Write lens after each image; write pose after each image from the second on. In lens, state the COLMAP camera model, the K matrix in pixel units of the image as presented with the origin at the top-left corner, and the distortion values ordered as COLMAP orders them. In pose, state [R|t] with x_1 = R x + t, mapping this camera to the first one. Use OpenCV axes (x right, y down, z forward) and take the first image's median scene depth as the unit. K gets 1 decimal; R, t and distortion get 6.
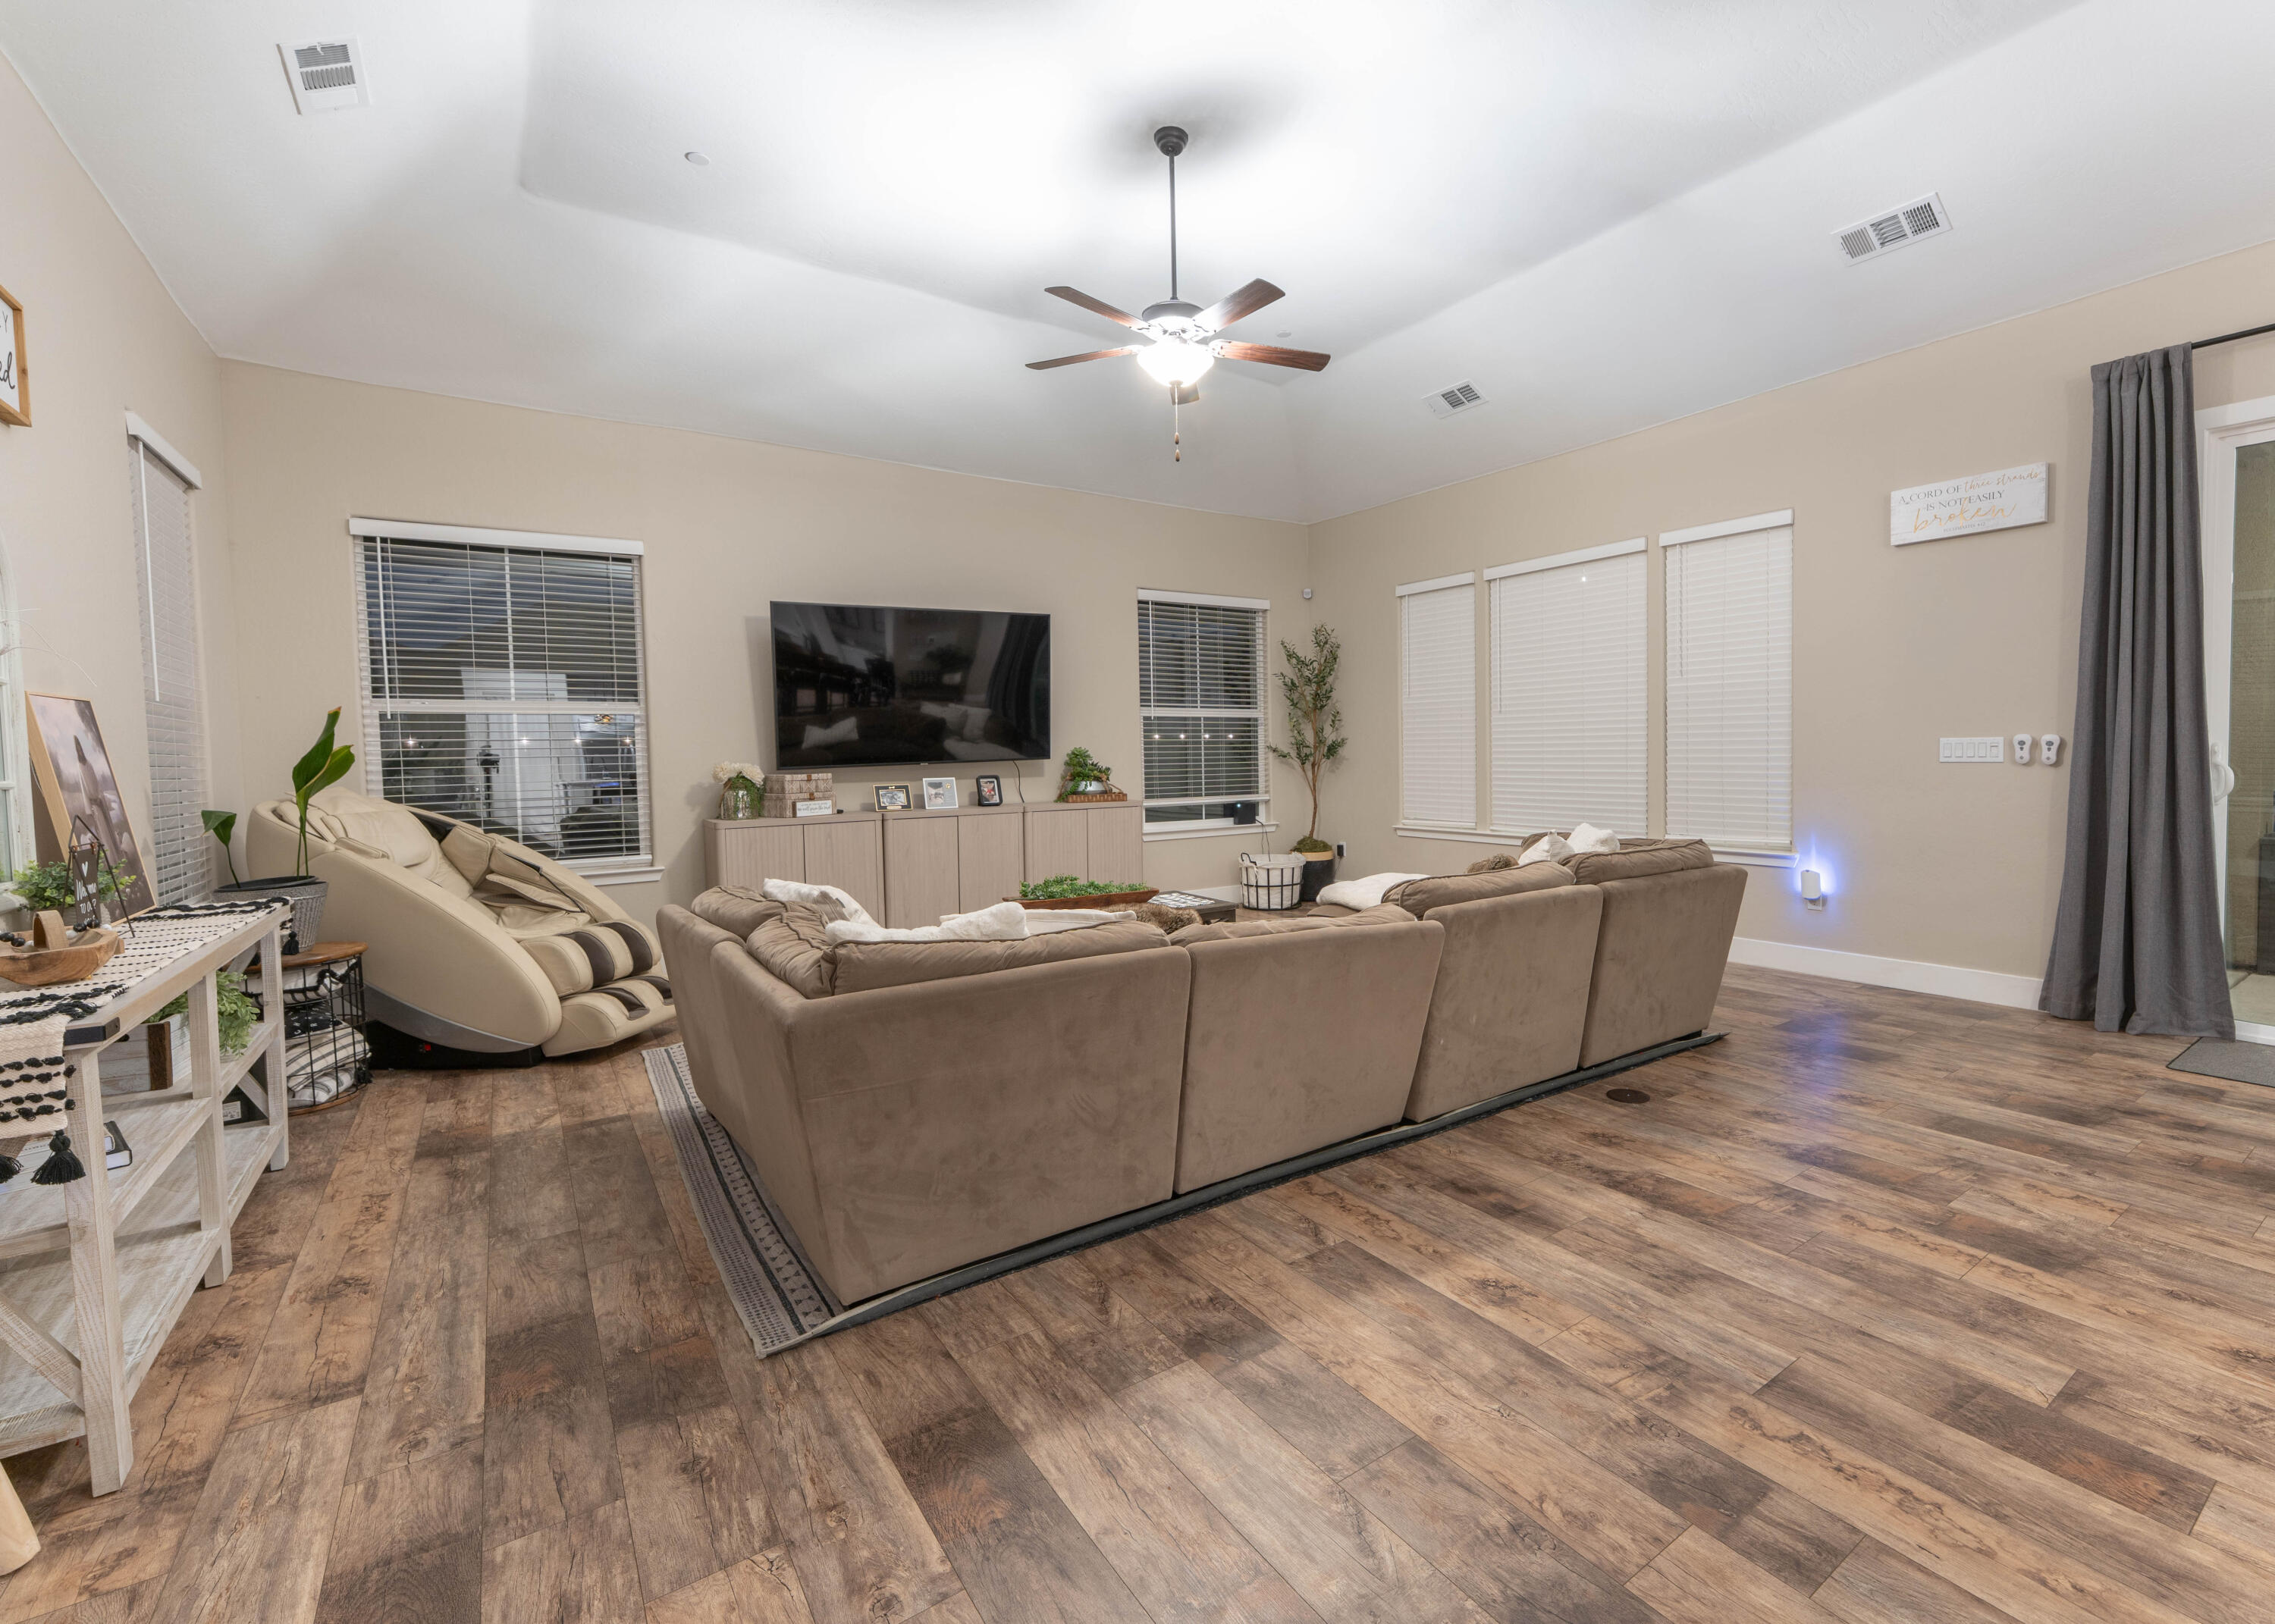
lens RADIAL K [[1008.7, 0, 1263.3], [0, 1008.7, 805.5], [0, 0, 1]] dist [-0.001943, -0.000674]
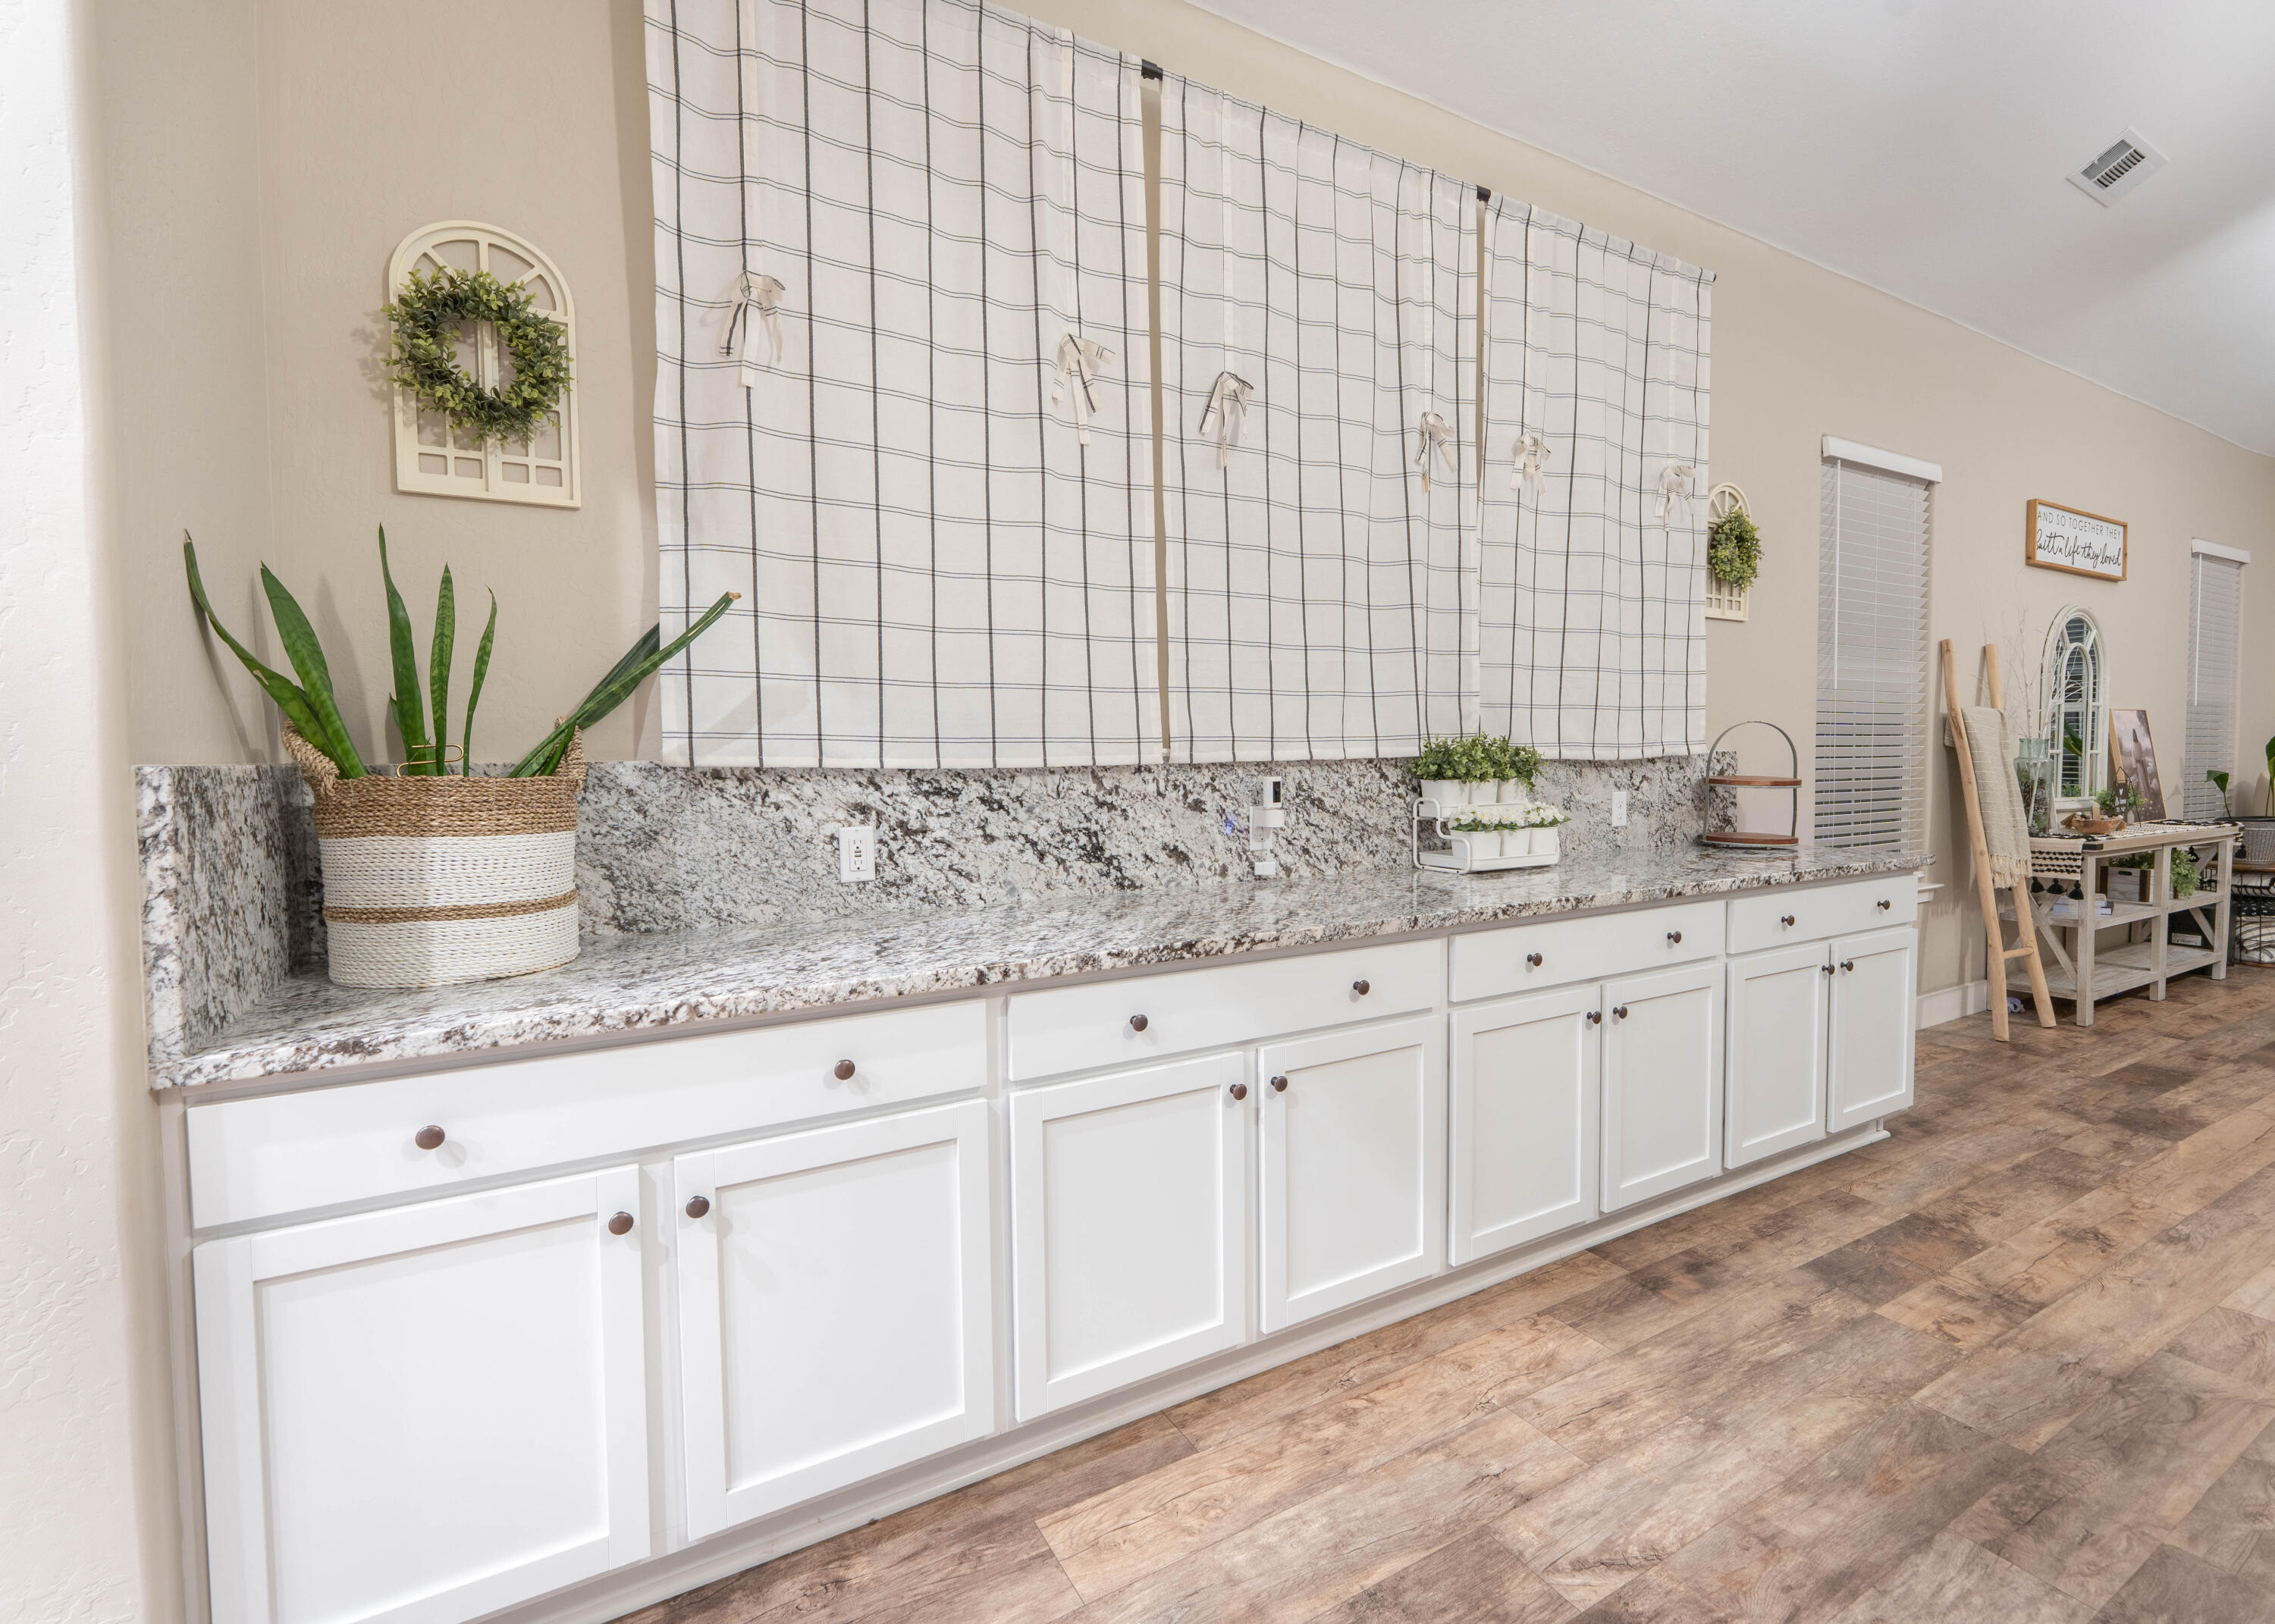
lens RADIAL K [[1036.2, 0, 1179.3], [0, 1036.2, 788.0], [0, 0, 1]] dist [-0.001241, -0.000717]
pose [[-0.113816, 0.049831, -0.992251, 0.816912], [-0.043718, 0.997523, 0.055110, 0.013861], [0.992540, 0.049652, -0.111355, -0.491469]]
